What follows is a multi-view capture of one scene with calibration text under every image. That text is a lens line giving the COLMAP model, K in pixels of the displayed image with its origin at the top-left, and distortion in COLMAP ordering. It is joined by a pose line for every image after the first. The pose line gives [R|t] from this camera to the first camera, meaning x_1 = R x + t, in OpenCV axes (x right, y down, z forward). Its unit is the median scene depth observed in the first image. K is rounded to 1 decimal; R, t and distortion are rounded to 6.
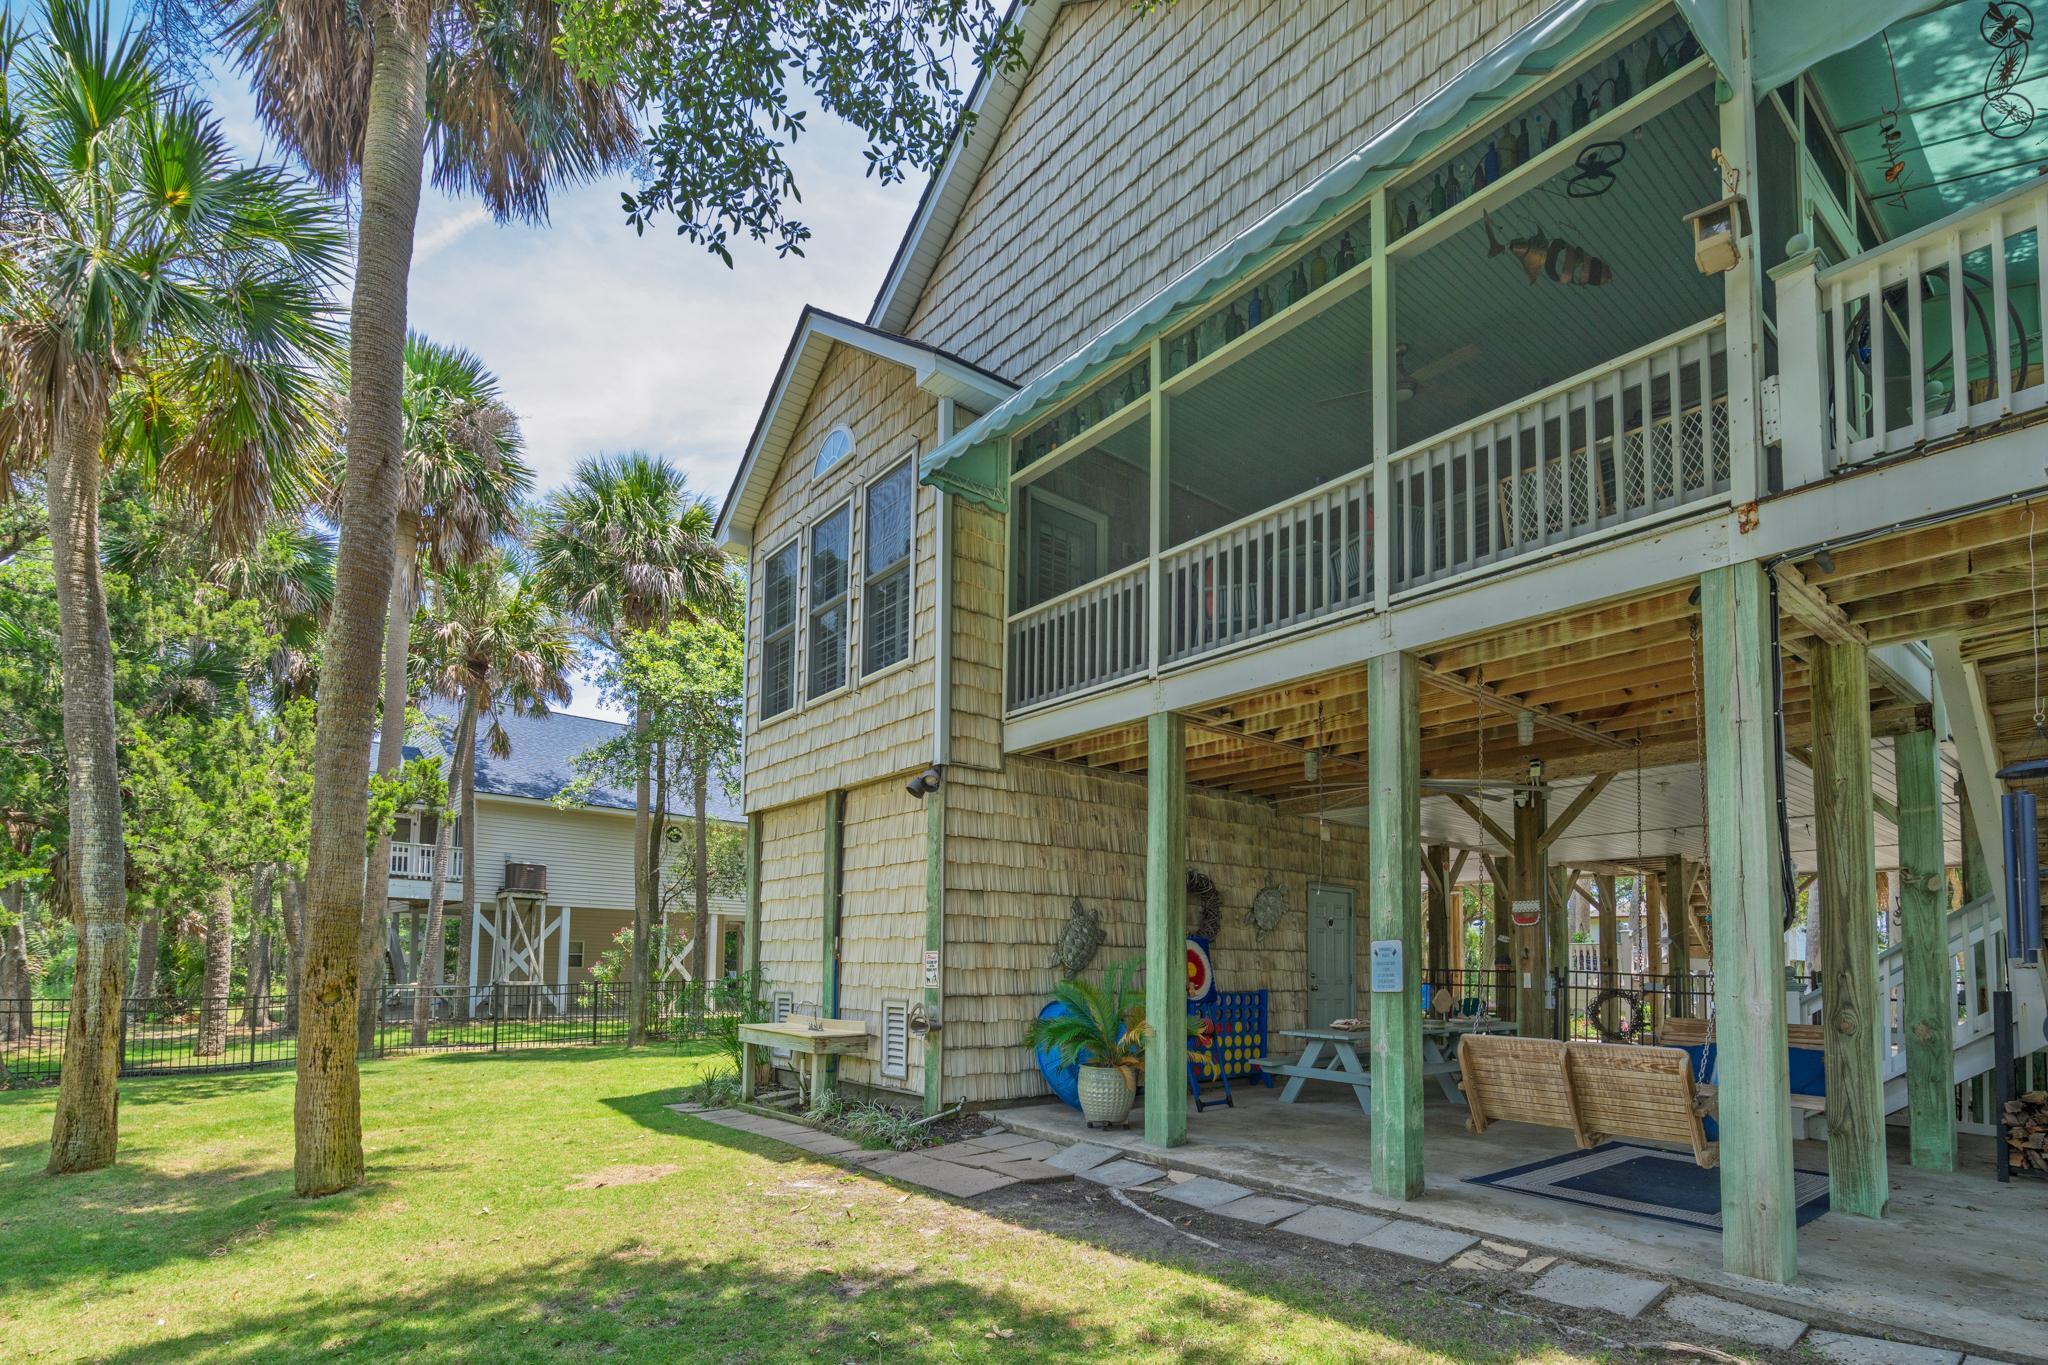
lens RADIAL K [[912.9, 0, 1018.7], [0, 912.9, 680.4], [0, 0, 1]] dist [-0.001814, -0.000010]
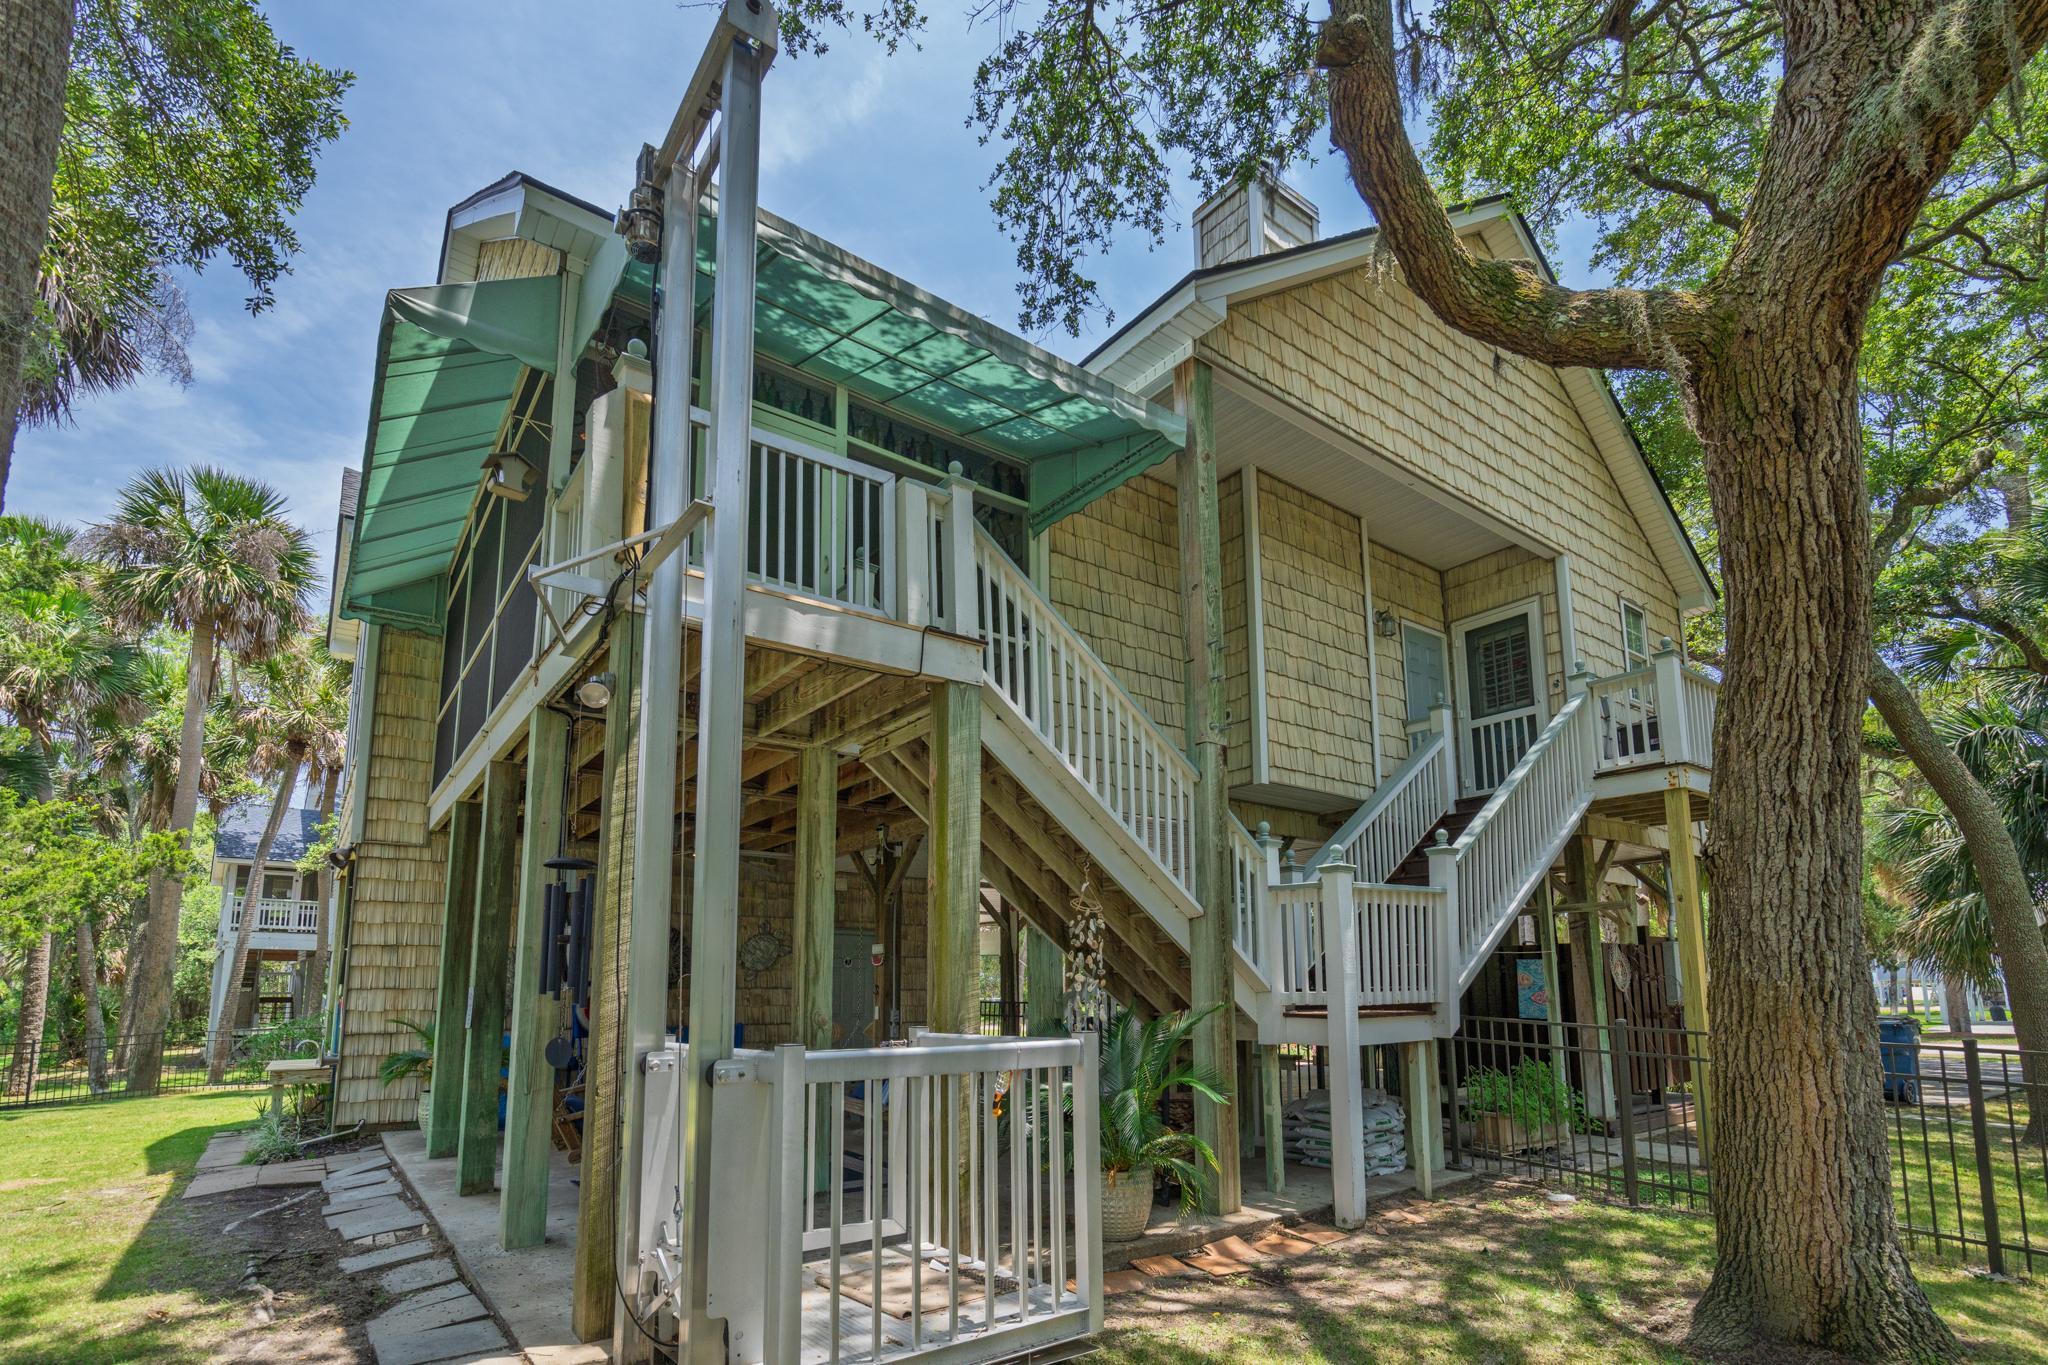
lens RADIAL K [[912.9, 0, 1018.7], [0, 912.9, 680.4], [0, 0, 1]] dist [-0.001814, -0.000010]
pose [[0.996212, -0.045236, -0.074260, 0.871549], [0.043146, 0.998633, -0.029513, -0.048917], [0.075493, 0.026197, 0.996802, -0.144309]]
